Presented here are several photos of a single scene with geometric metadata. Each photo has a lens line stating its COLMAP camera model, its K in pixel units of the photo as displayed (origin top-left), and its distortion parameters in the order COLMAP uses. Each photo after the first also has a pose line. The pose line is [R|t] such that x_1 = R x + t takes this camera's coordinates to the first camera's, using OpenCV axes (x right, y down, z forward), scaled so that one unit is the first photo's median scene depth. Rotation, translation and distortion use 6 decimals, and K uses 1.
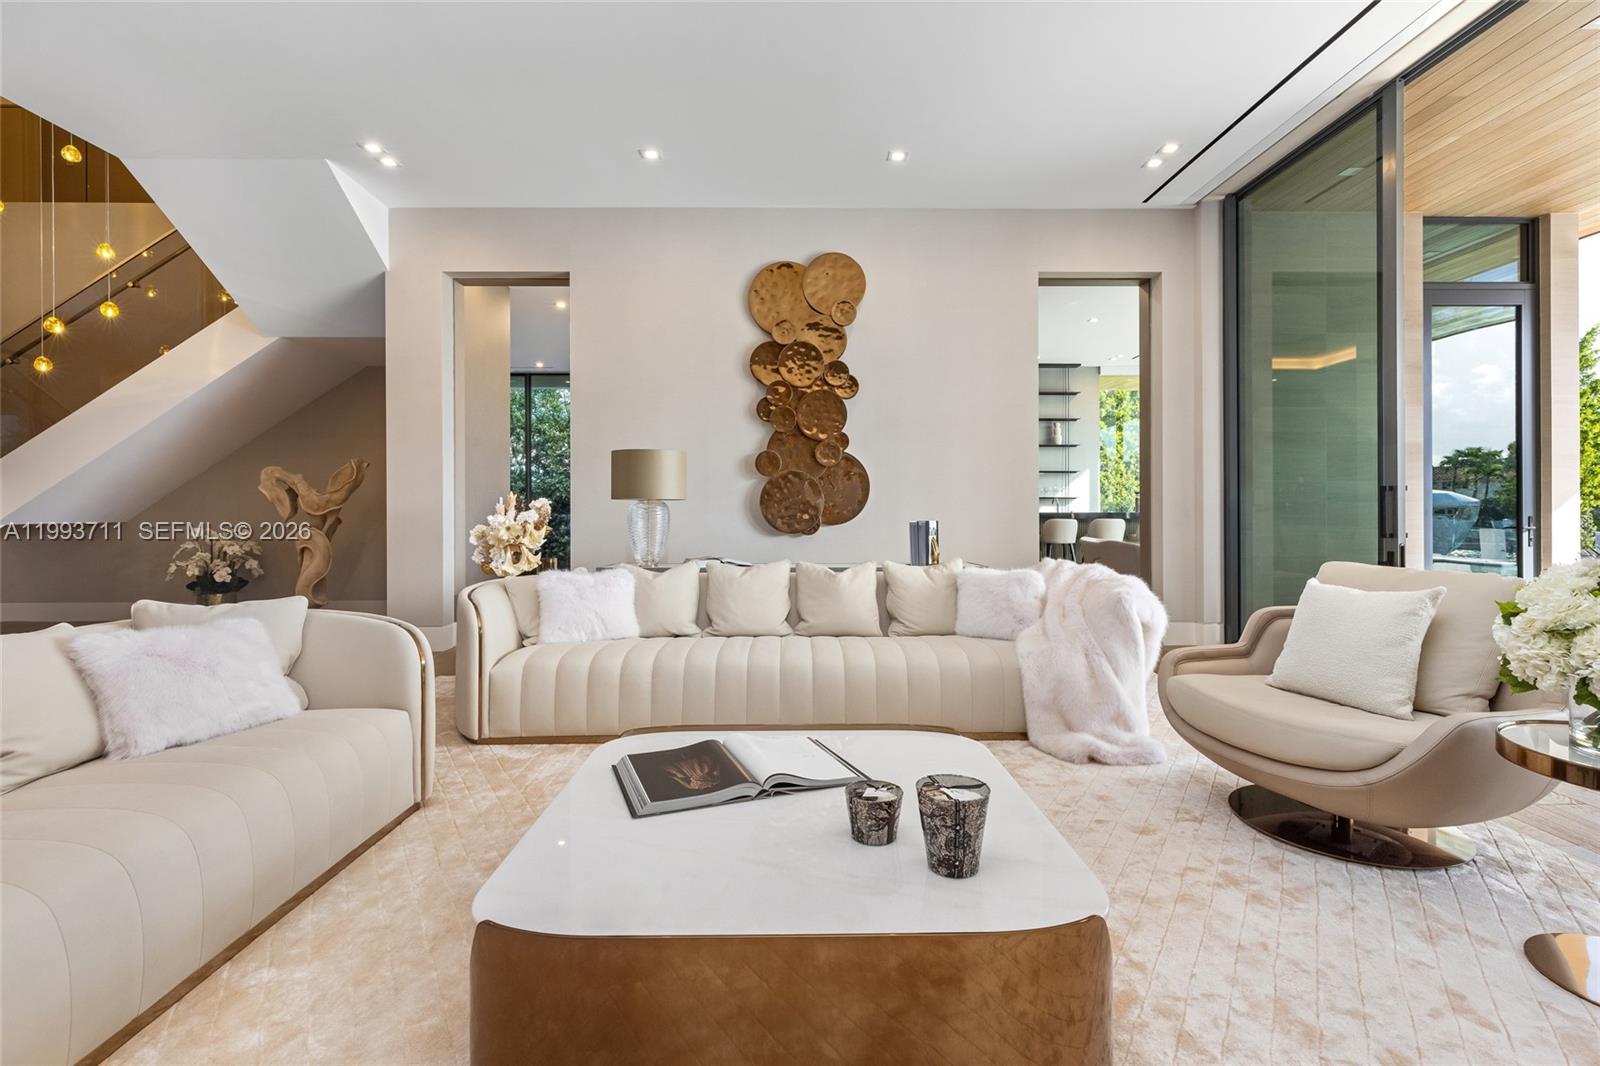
lens RADIAL K [[730.7, 0, 798.1], [0, 730.7, 516.4], [0, 0, 1]] dist [-0.000125, -0.000359]
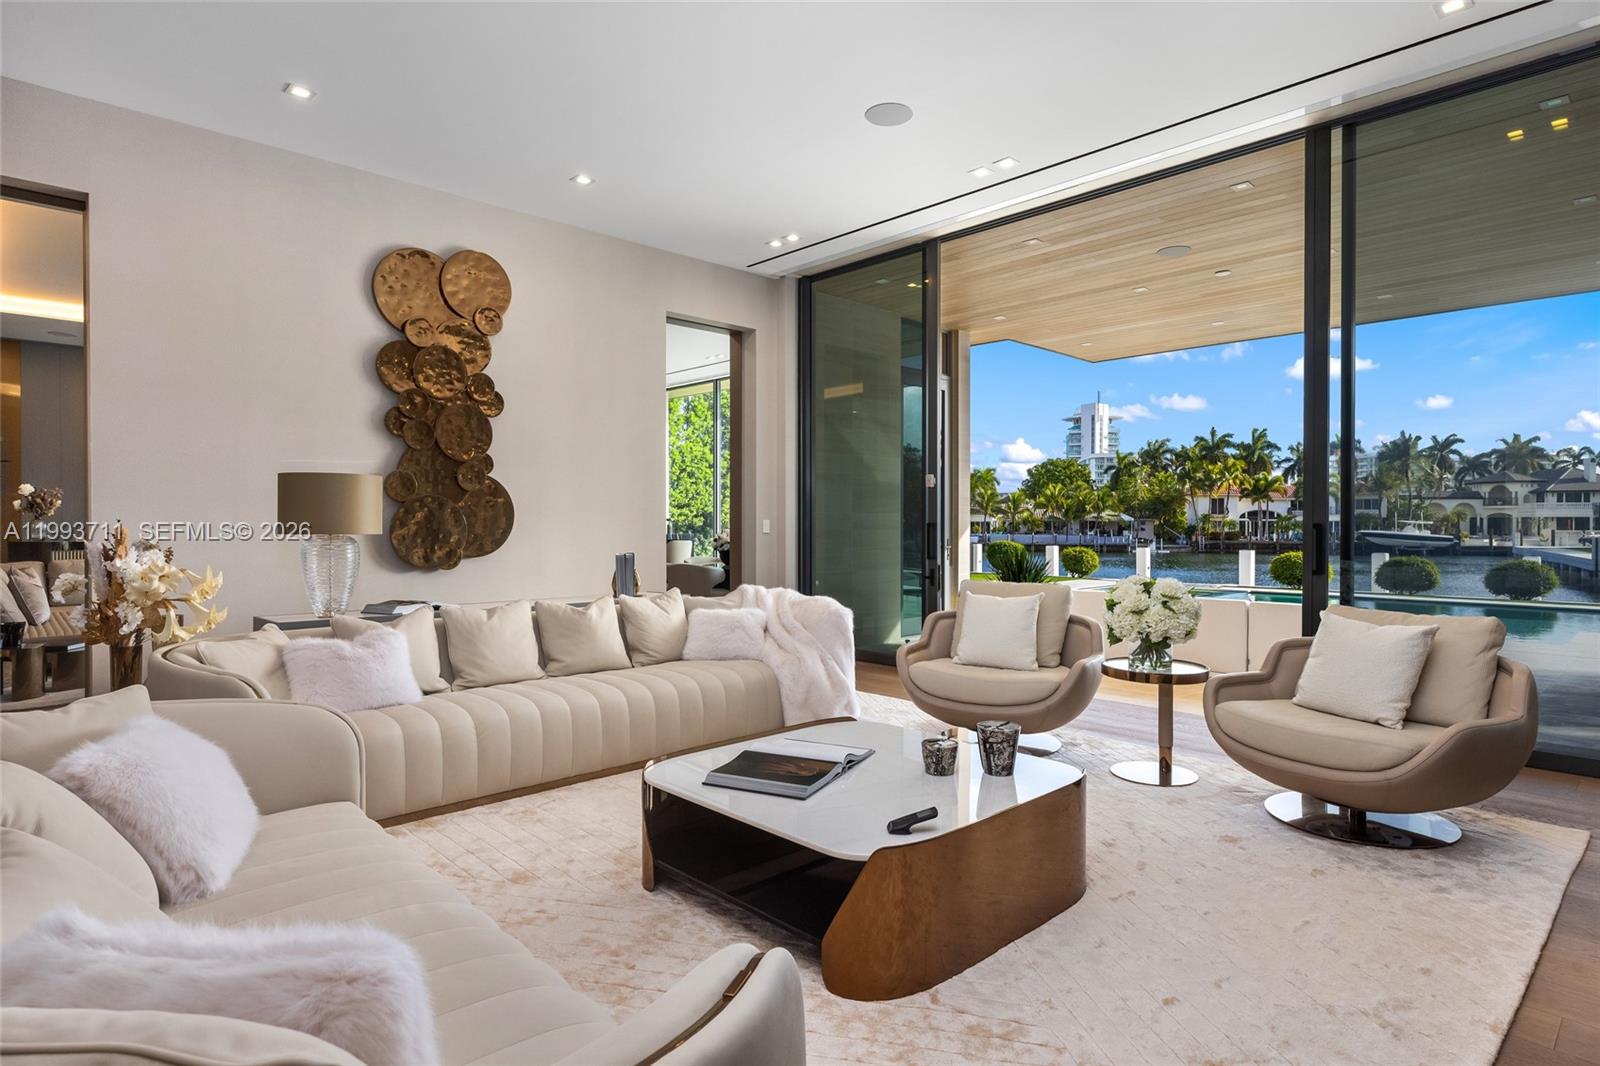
lens RADIAL K [[866.5, 0, 800.0], [0, 866.5, 533.0], [0, 0, 1]] dist [0.000239, -0.000248]
pose [[0.730394, -0.004079, 0.683014, -0.385767], [0.001687, 0.999990, 0.004168, -0.021922], [-0.683024, -0.001892, 0.730393, -0.039163]]
